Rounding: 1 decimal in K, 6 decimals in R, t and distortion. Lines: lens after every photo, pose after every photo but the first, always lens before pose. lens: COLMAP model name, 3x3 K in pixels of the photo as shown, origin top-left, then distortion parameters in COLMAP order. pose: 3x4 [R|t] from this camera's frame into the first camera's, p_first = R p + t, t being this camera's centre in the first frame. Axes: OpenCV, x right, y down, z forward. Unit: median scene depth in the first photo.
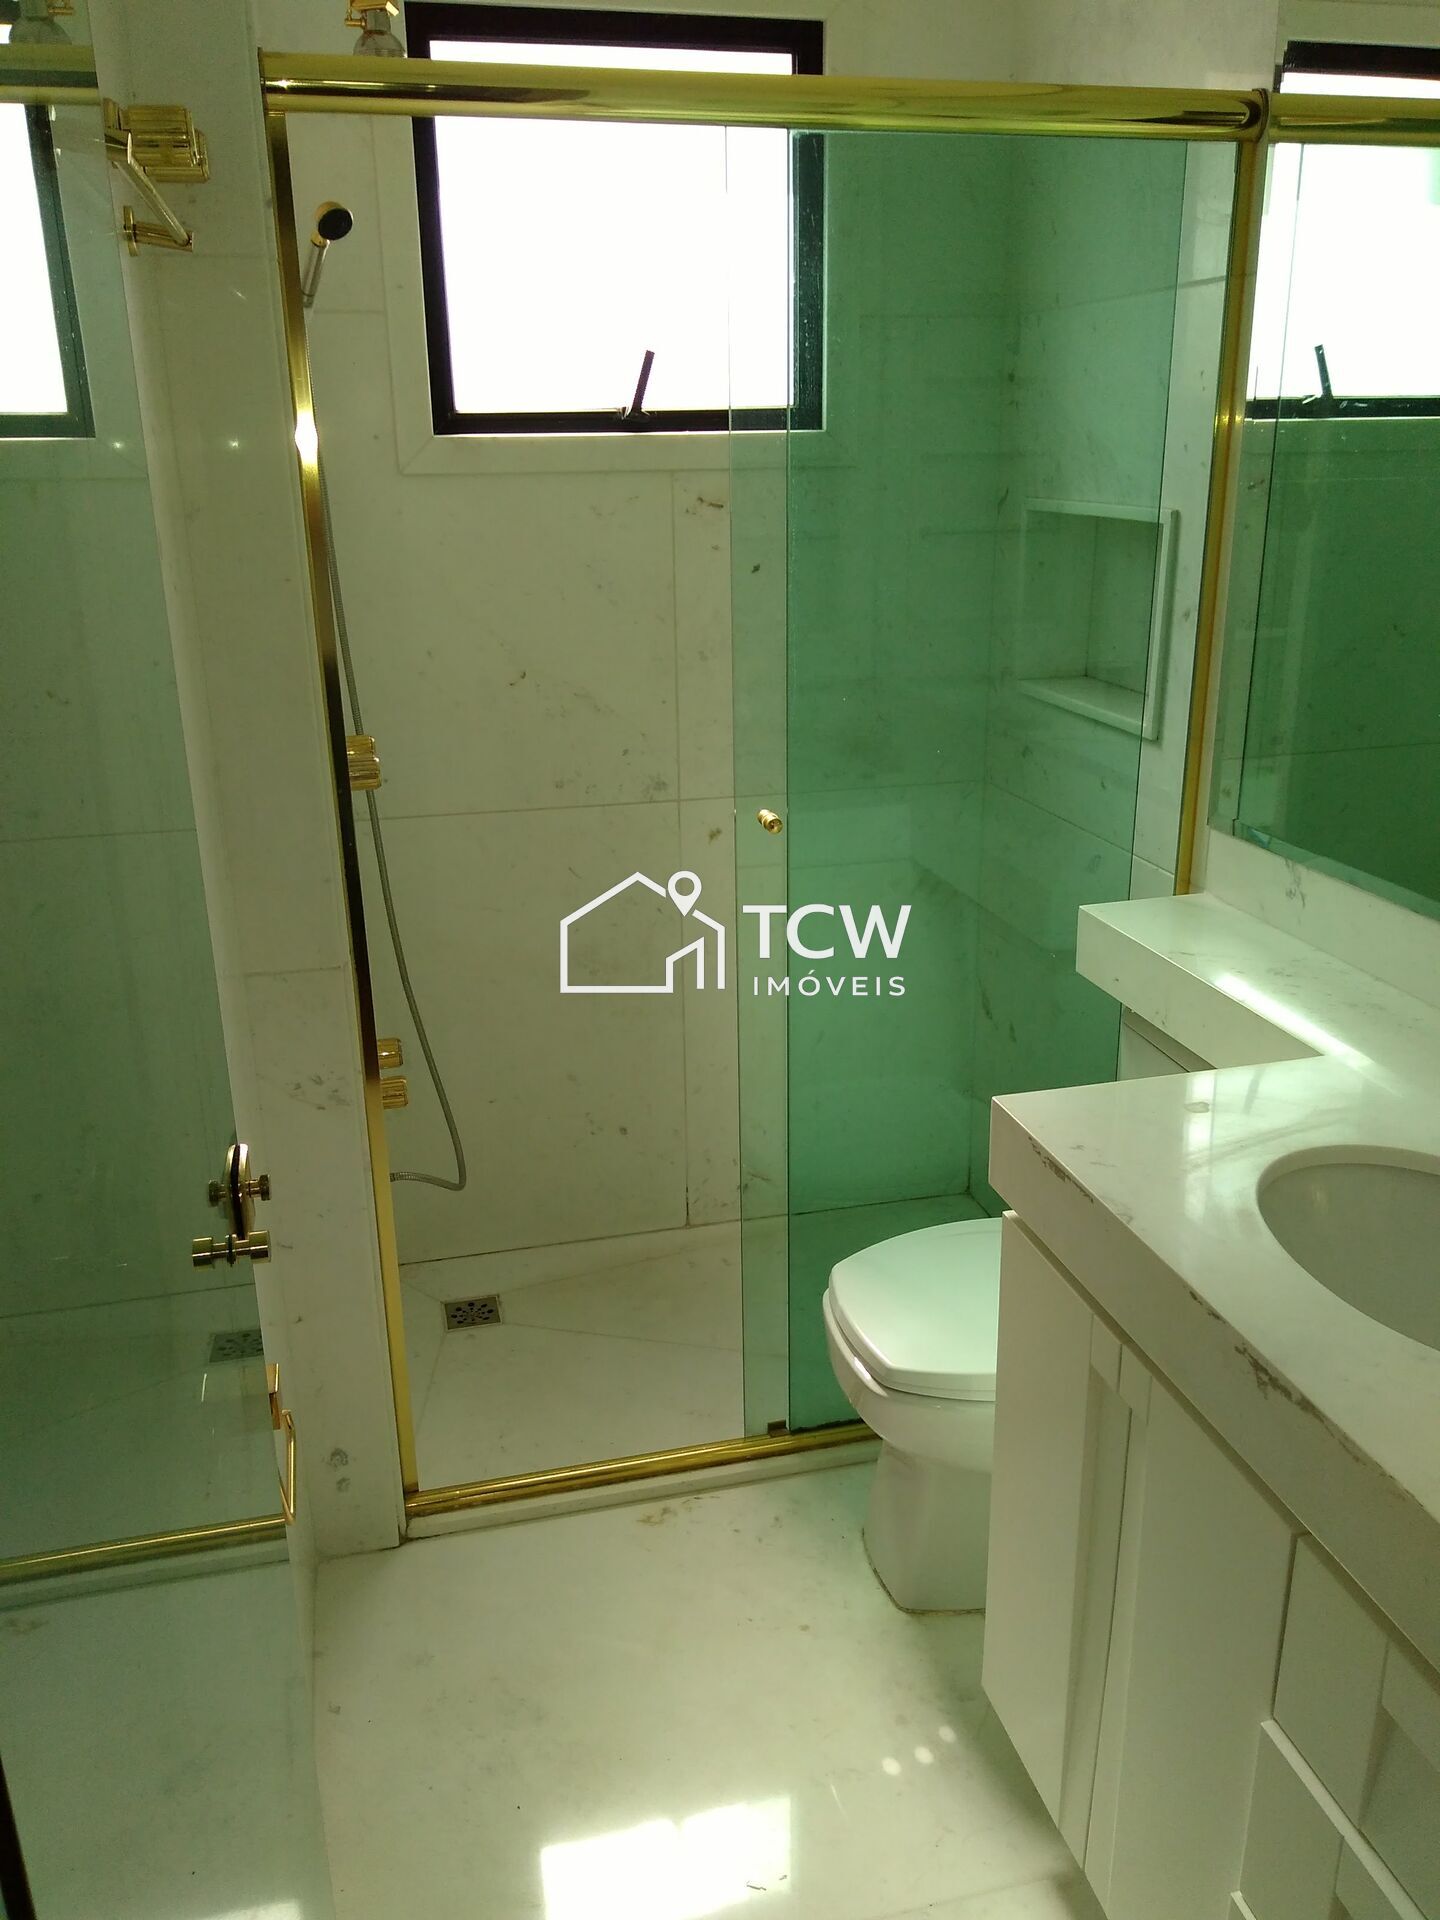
lens RADIAL K [[1533.0, 0, 718.3], [0, 1533.0, 955.8], [0, 0, 1]] dist [0.077128, -0.112081]
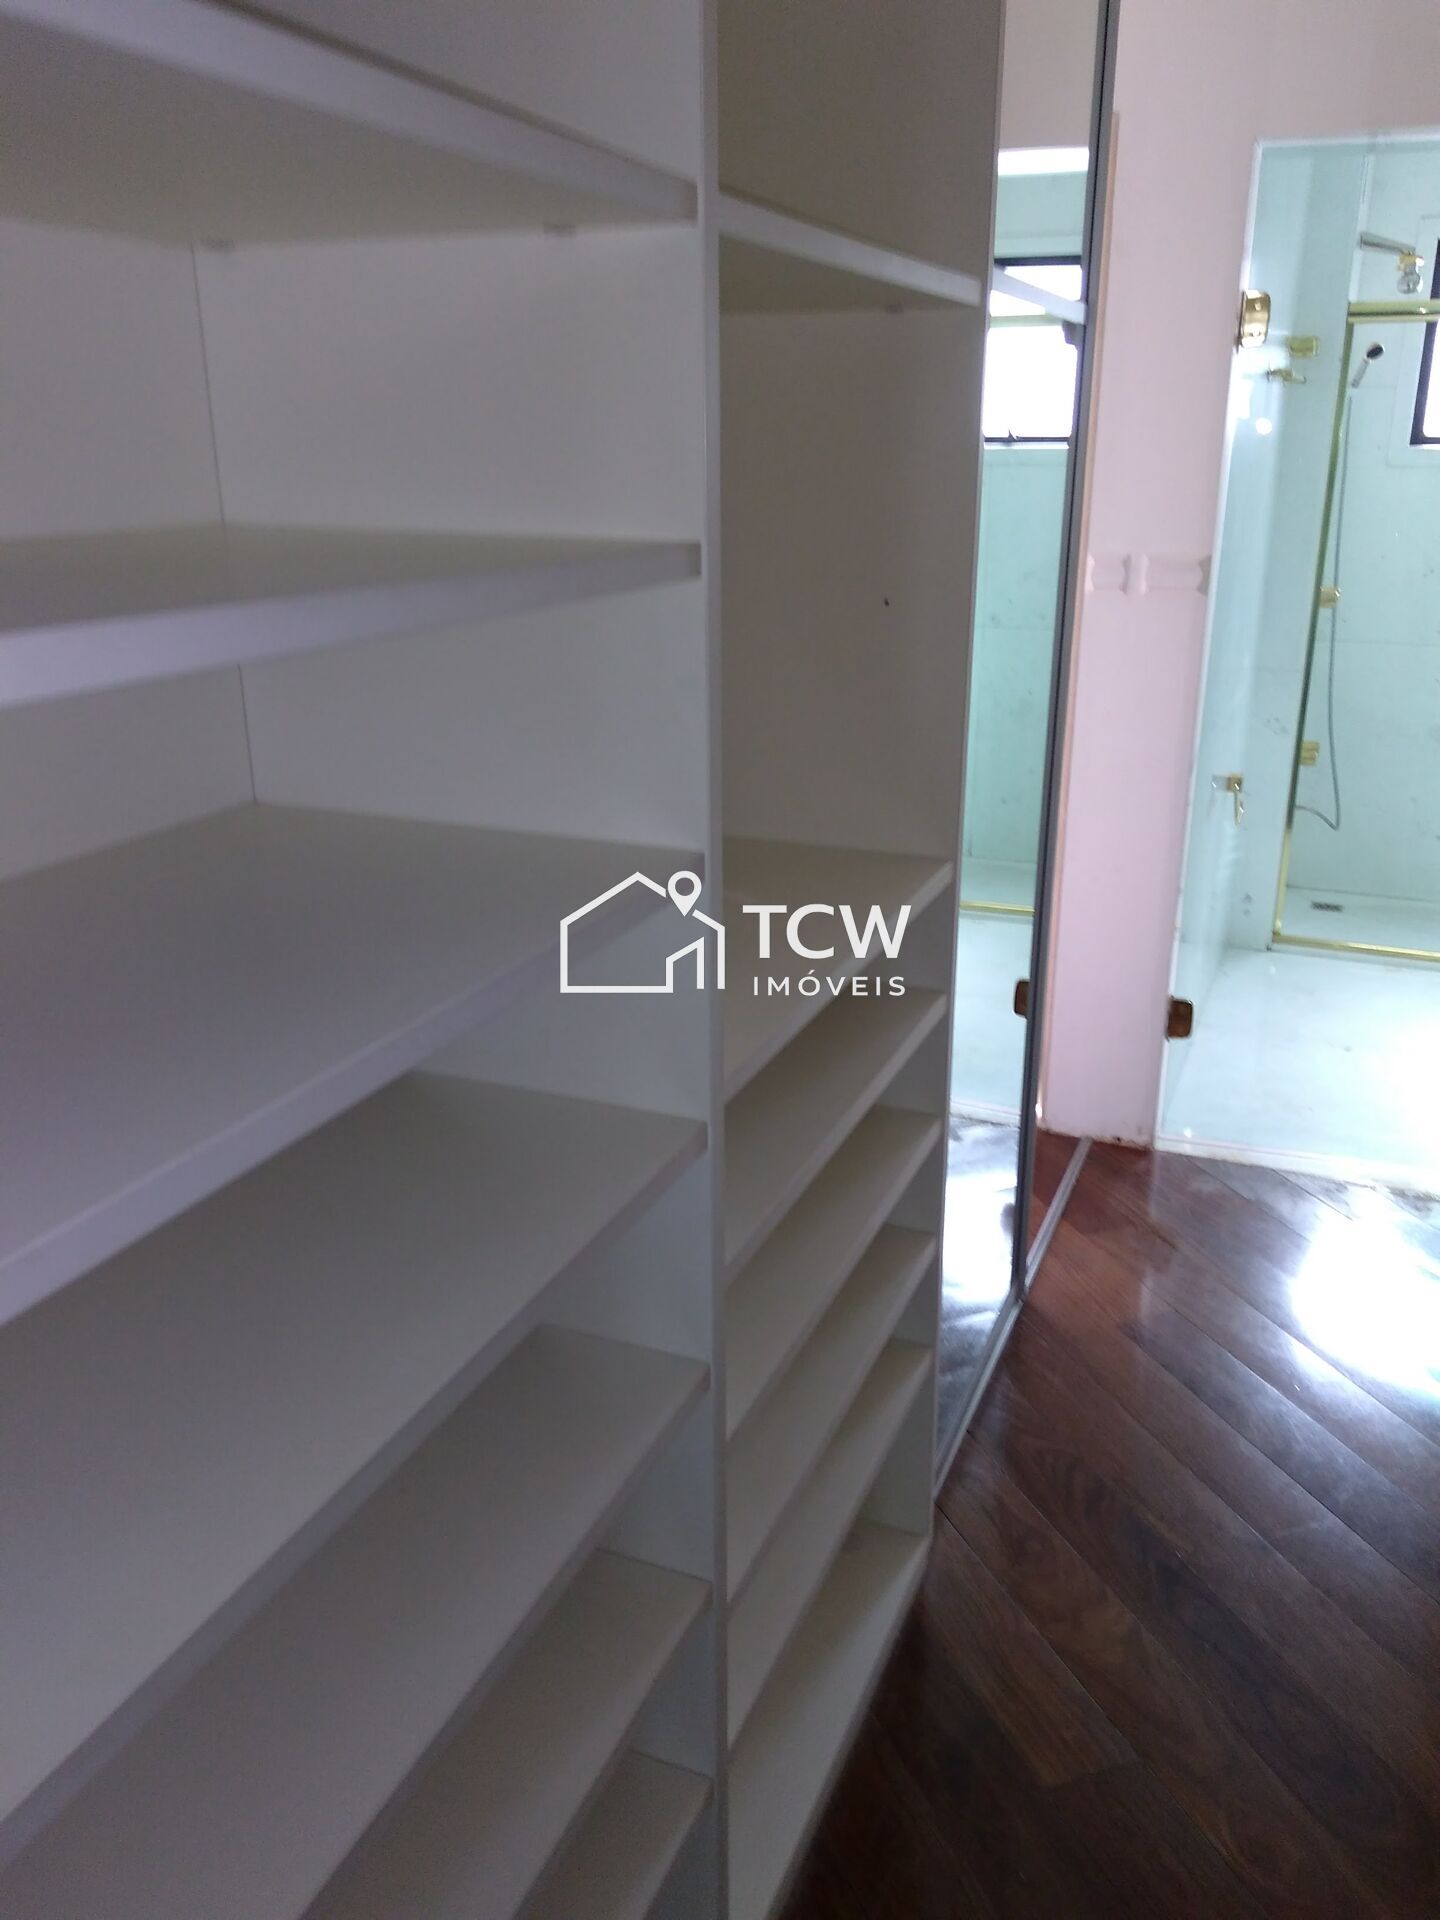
lens RADIAL K [[1533.0, 0, 722.5], [0, 1533.0, 957.3], [0, 0, 1]] dist [0.077128, -0.112081]
pose [[0.802959, 0.205436, -0.559511, 0.415021], [-0.206557, 0.976462, 0.062095, 0.422525], [0.559098, 0.065711, 0.826494, -1.276587]]
